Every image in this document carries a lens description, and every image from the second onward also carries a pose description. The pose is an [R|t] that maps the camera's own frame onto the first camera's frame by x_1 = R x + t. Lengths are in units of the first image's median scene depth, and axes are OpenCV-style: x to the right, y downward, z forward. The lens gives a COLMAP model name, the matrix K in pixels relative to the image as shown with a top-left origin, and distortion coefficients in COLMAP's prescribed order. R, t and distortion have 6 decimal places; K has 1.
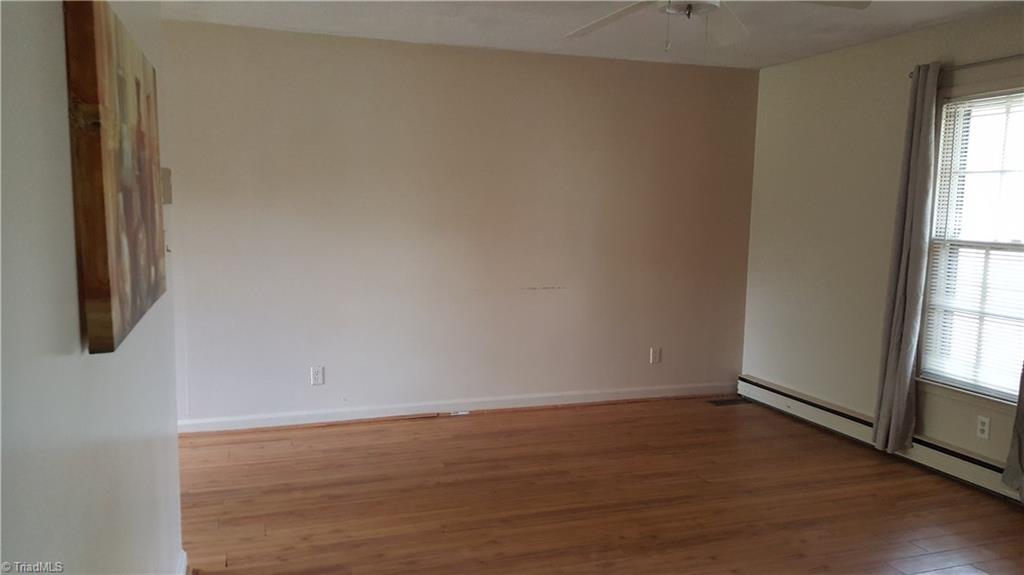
lens RADIAL K [[735.4, 0, 509.9], [0, 735.4, 290.5], [0, 0, 1]] dist [0.009439, -0.006979]
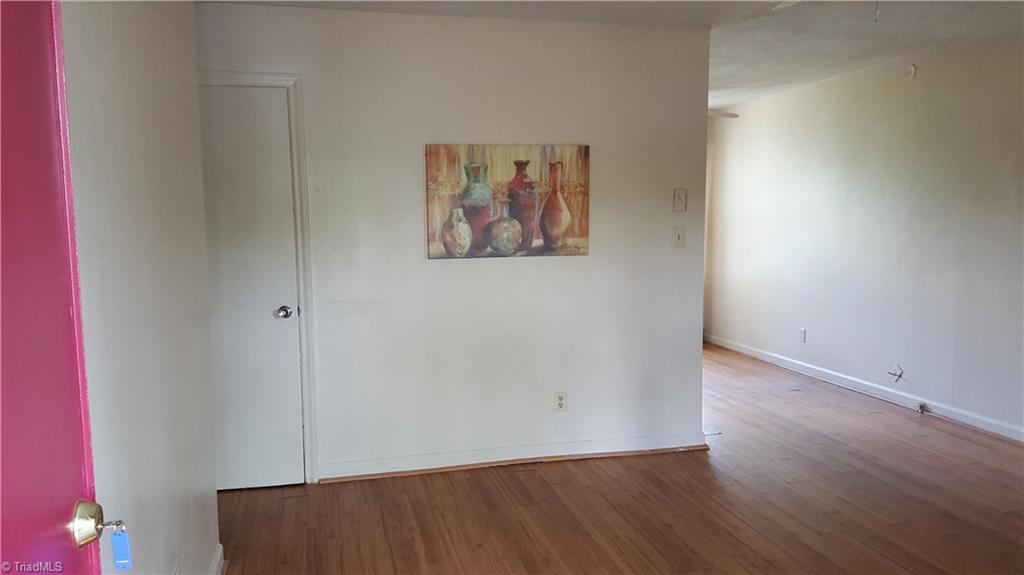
lens RADIAL K [[735.4, 0, 510.4], [0, 735.4, 288.1], [0, 0, 1]] dist [0.009439, -0.006979]
pose [[-0.065399, 0.090800, -0.993719, 0.735139], [-0.107232, 0.989445, 0.097467, -0.035070], [0.992081, 0.112933, -0.054972, 0.441150]]
